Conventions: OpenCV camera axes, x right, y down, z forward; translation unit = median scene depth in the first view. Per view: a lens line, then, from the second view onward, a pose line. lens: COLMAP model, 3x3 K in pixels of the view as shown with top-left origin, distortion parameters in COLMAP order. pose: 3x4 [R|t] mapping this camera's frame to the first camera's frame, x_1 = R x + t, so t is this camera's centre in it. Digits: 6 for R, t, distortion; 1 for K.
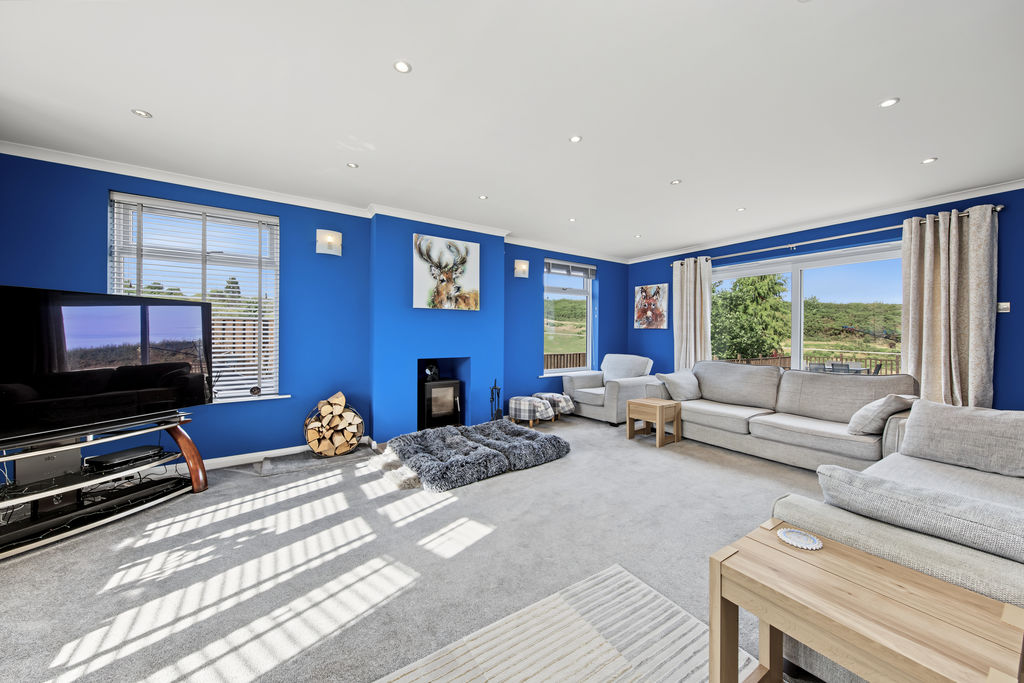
lens RADIAL K [[370.8, 0, 512.0], [0, 370.8, 341.5], [0, 0, 1]] dist [-0.000084, -0.000016]
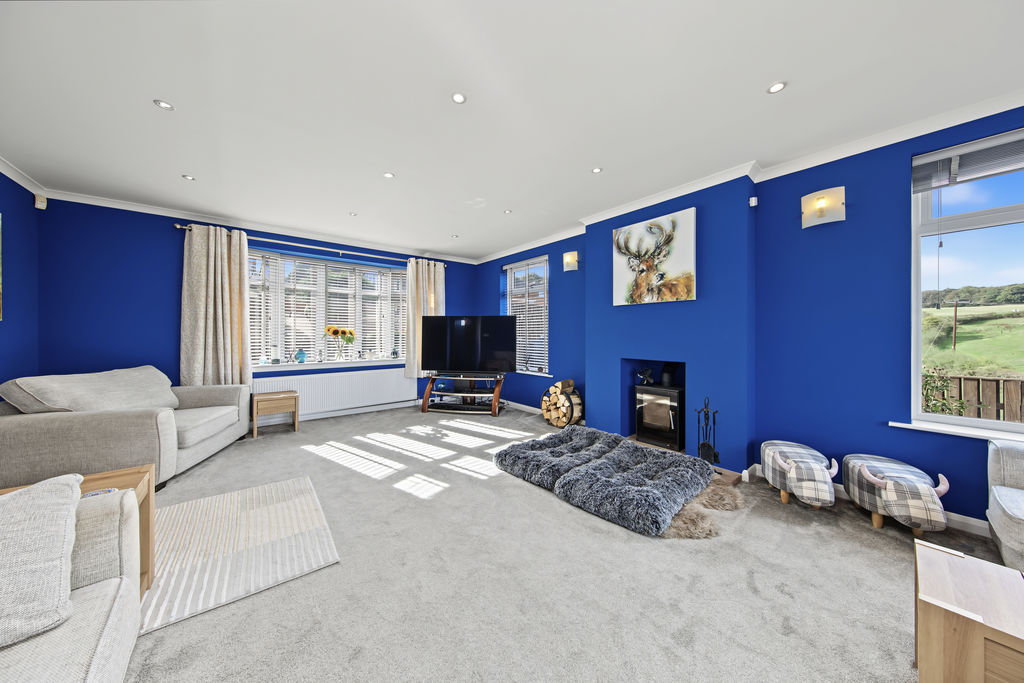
lens RADIAL K [[316.2, 0, 512.2], [0, 316.2, 334.6], [0, 0, 1]] dist [-0.001140, -0.000156]
pose [[0.100621, 0.000530, -0.994925, 0.520441], [-0.013466, 0.999909, -0.000830, -0.009802], [0.994834, 0.013482, 0.100618, 0.621084]]
